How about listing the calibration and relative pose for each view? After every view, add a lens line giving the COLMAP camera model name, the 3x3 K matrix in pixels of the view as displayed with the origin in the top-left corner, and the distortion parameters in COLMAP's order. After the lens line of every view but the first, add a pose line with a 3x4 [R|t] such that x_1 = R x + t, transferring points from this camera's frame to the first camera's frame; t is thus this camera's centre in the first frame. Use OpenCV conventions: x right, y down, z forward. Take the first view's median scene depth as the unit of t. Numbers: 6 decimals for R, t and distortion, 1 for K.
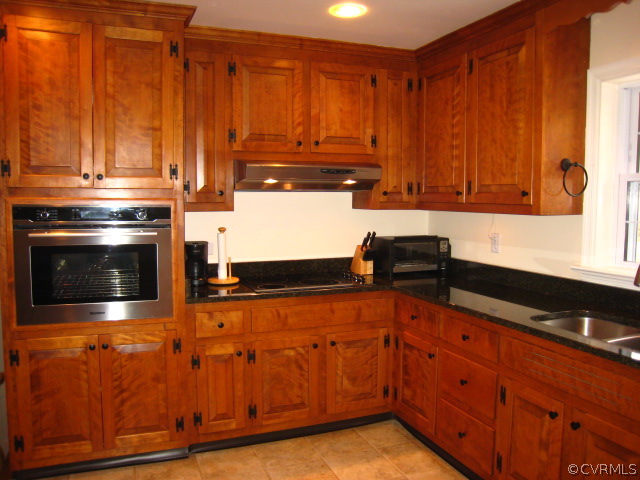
lens RADIAL K [[530.1, 0, 316.8], [0, 530.1, 241.3], [0, 0, 1]] dist [-0.086911, 0.019111]
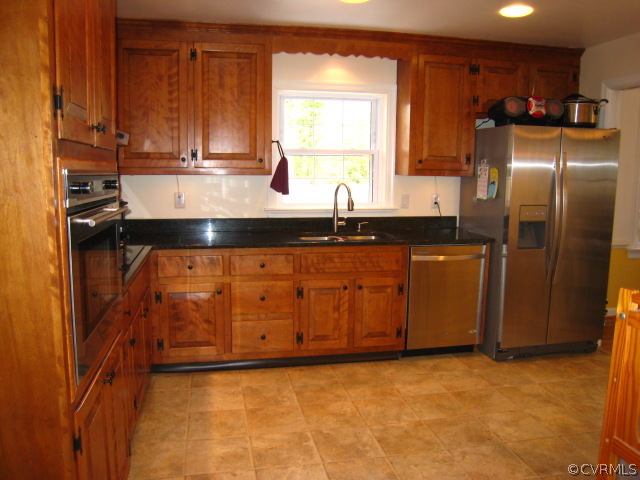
lens RADIAL K [[530.1, 0, 316.1], [0, 530.1, 237.7], [0, 0, 1]] dist [-0.086911, 0.019111]
pose [[0.171579, -0.132472, 0.976223, -0.937617], [0.070074, 0.990049, 0.122032, -0.044229], [-0.982675, 0.047470, 0.179155, 0.546915]]
